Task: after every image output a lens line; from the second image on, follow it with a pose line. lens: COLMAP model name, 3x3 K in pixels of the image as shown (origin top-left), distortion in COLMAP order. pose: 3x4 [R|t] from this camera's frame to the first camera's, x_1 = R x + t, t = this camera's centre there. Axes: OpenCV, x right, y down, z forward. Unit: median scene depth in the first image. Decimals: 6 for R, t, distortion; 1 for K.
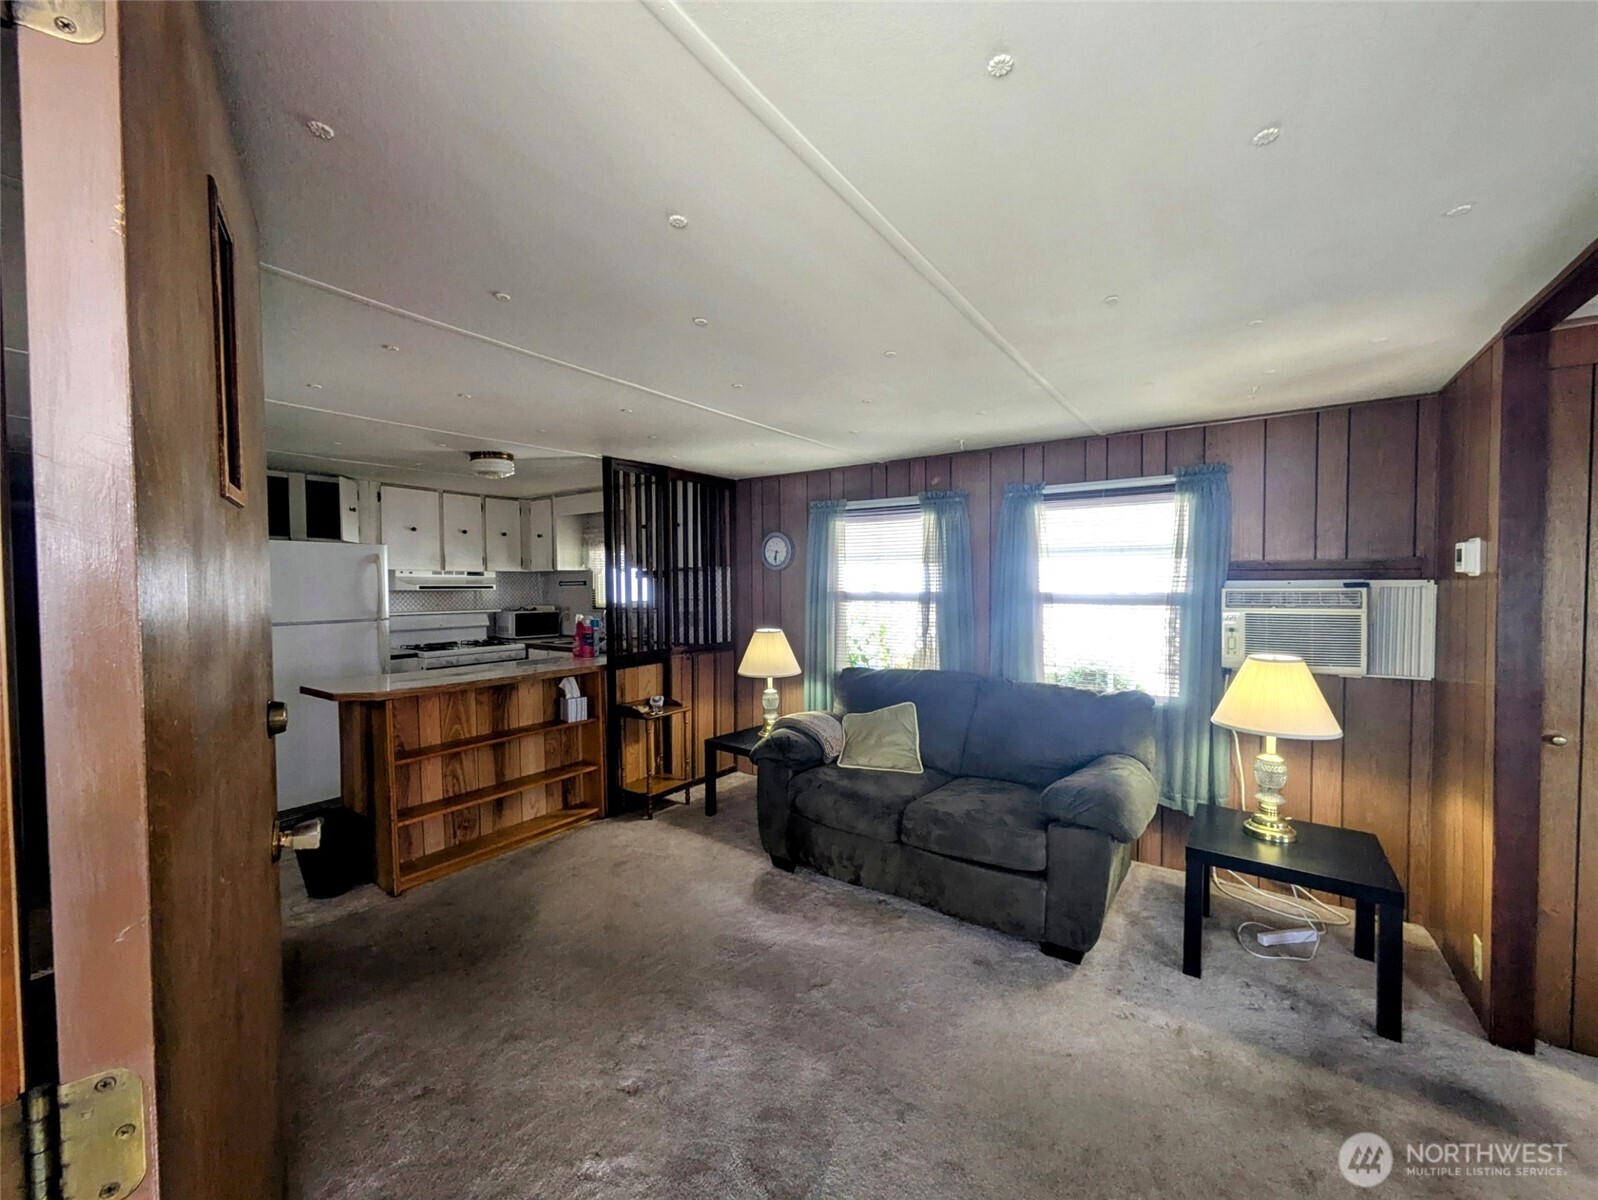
lens RADIAL K [[635.4, 0, 799.9], [0, 635.4, 600.4], [0, 0, 1]] dist [-0.001062, 0.002903]
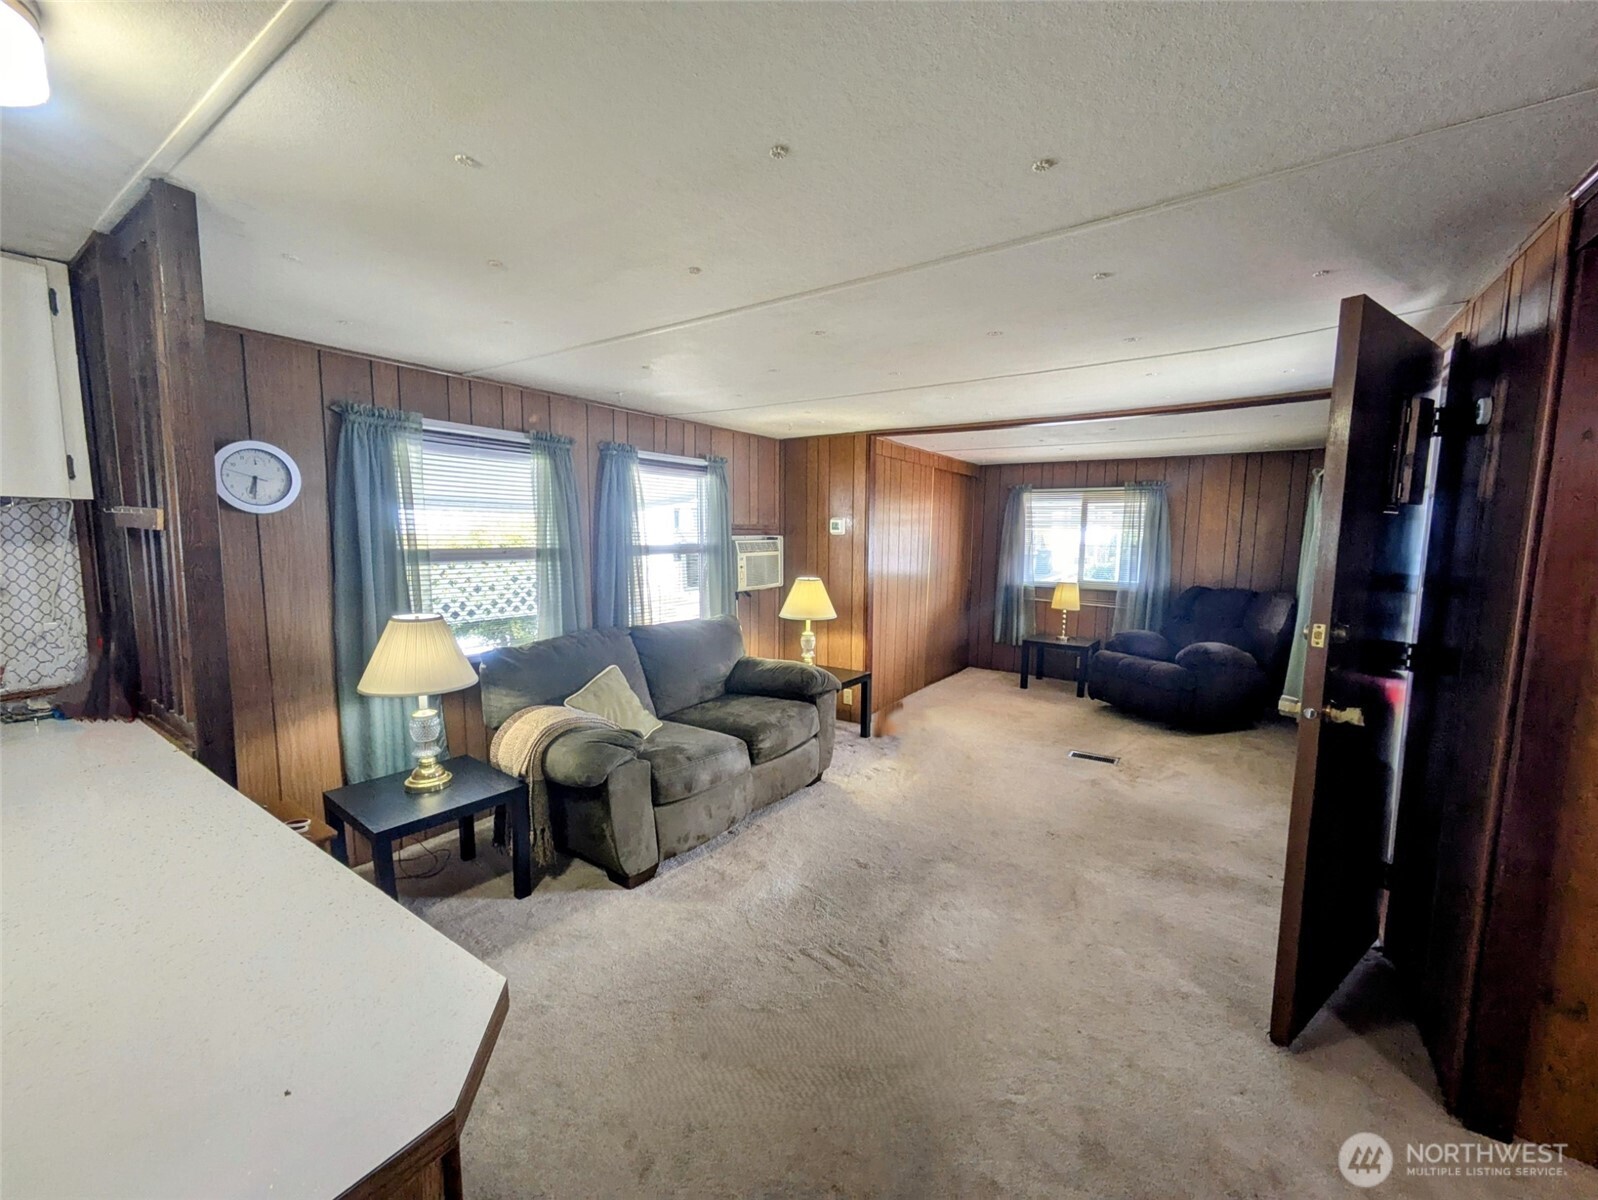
lens RADIAL K [[635.4, 0, 800.4], [0, 635.4, 597.7], [0, 0, 1]] dist [-0.001062, 0.002903]
pose [[-0.013857, -0.099985, 0.994892, -0.684782], [0.023399, 0.994683, 0.100290, -0.024529], [-0.999630, 0.024669, -0.011443, 0.662271]]
